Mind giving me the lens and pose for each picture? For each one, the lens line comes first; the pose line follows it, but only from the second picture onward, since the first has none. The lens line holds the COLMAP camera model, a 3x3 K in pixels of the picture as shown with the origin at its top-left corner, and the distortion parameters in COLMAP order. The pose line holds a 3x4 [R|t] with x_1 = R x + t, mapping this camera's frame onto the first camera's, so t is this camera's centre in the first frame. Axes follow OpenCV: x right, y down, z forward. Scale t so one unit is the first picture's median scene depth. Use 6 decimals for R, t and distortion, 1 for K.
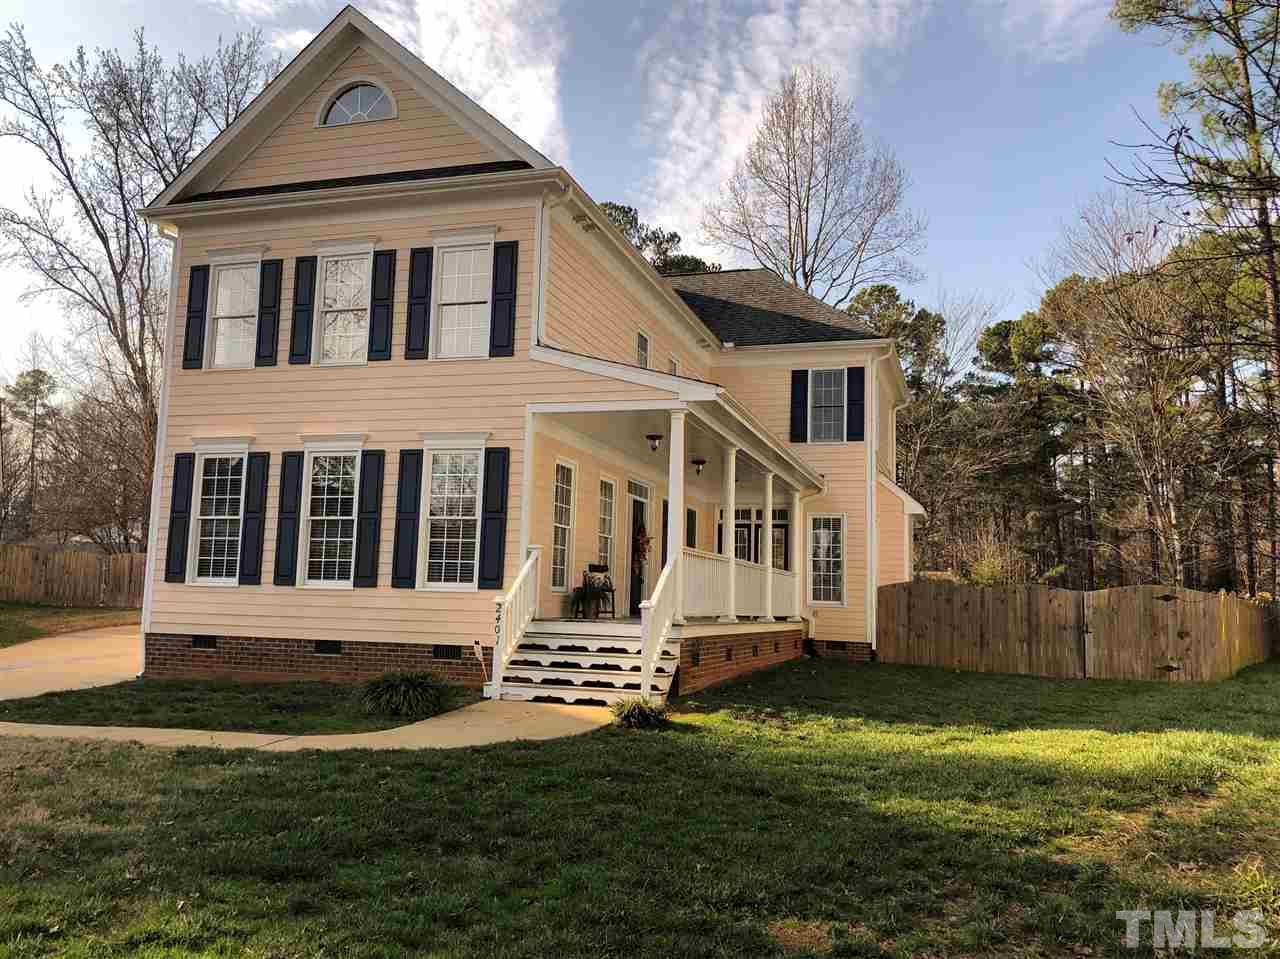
lens RADIAL K [[1299.0, 0, 640.0], [0, 1299.0, 479.5], [0, 0, 1]] dist [-0.079434, -0.005188]
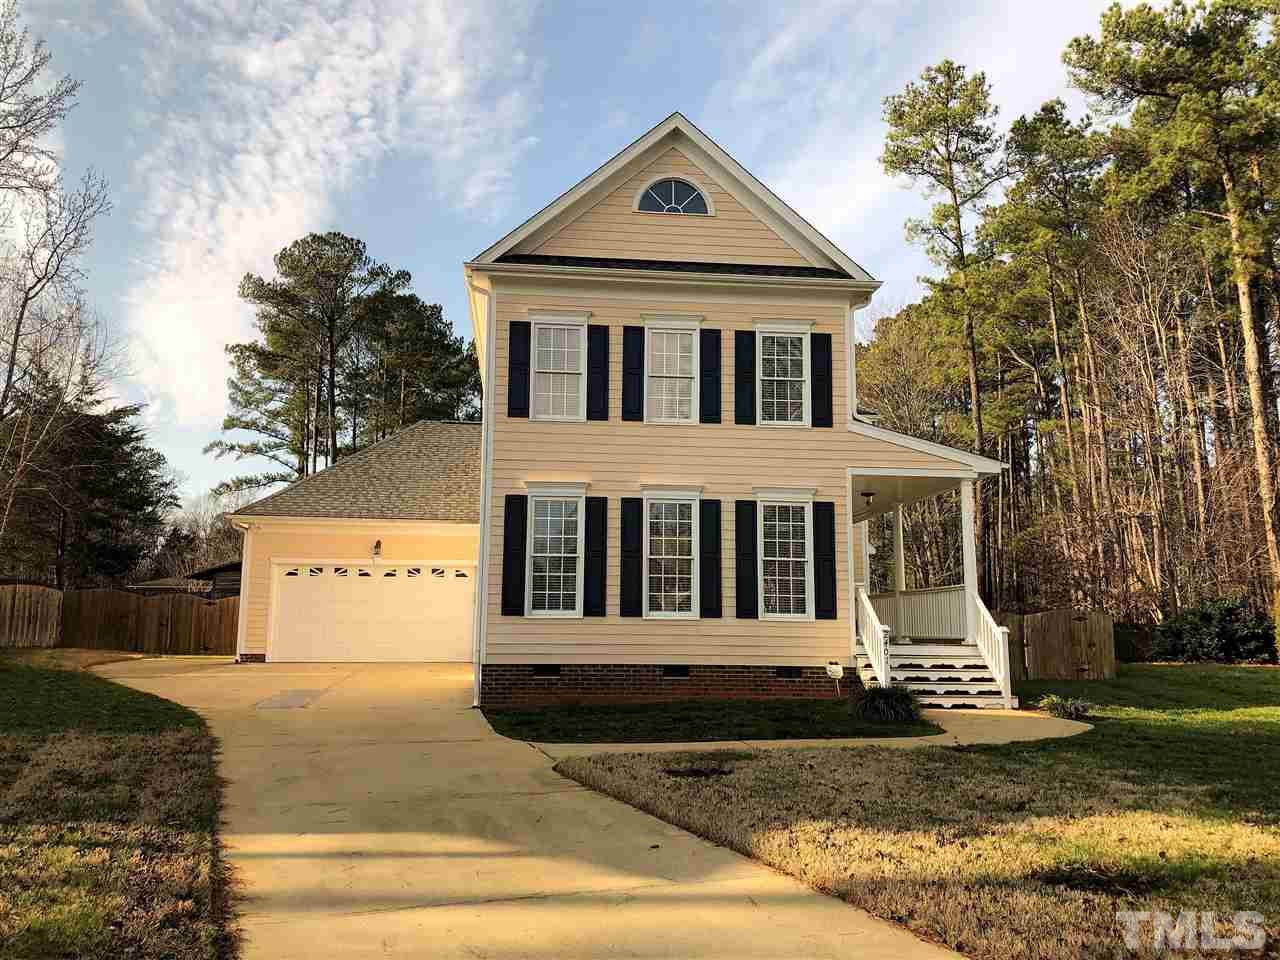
lens RADIAL K [[1033.7, 0, 640.0], [0, 1033.7, 480.0], [0, 0, 1]] dist [0.013546, -0.002508]
pose [[0.914537, 0.043990, 0.402104, -0.625736], [-0.028307, 0.998592, -0.044864, 0.003366], [-0.403511, 0.029647, 0.914494, 0.170743]]
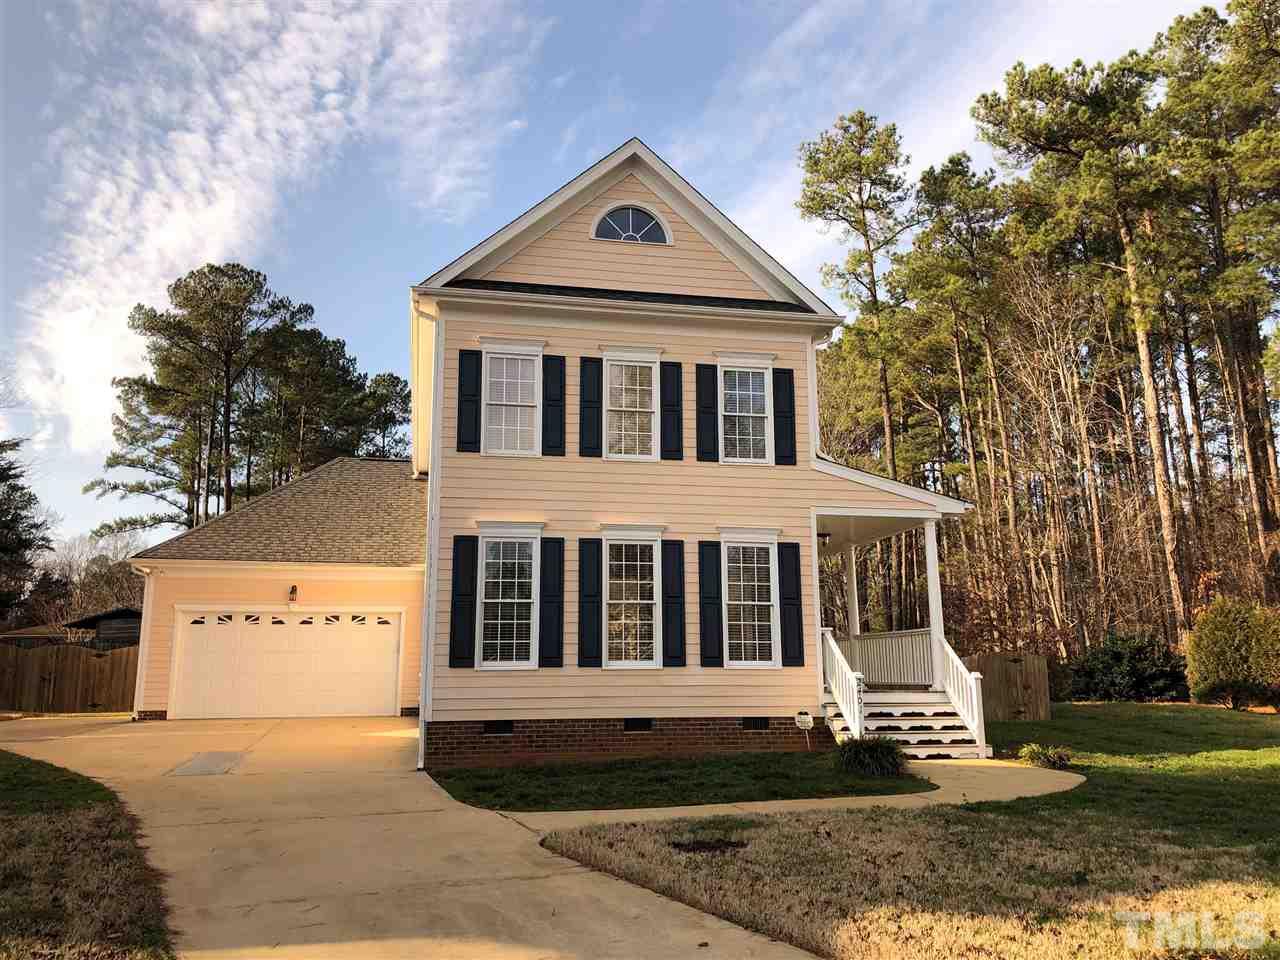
lens RADIAL K [[1033.7, 0, 640.0], [0, 1033.7, 480.0], [0, 0, 1]] dist [0.013546, -0.002508]
pose [[0.870365, 0.064427, 0.488174, -0.649371], [-0.024568, 0.995851, -0.087625, 0.003711], [-0.491794, 0.064272, 0.868336, 0.240563]]
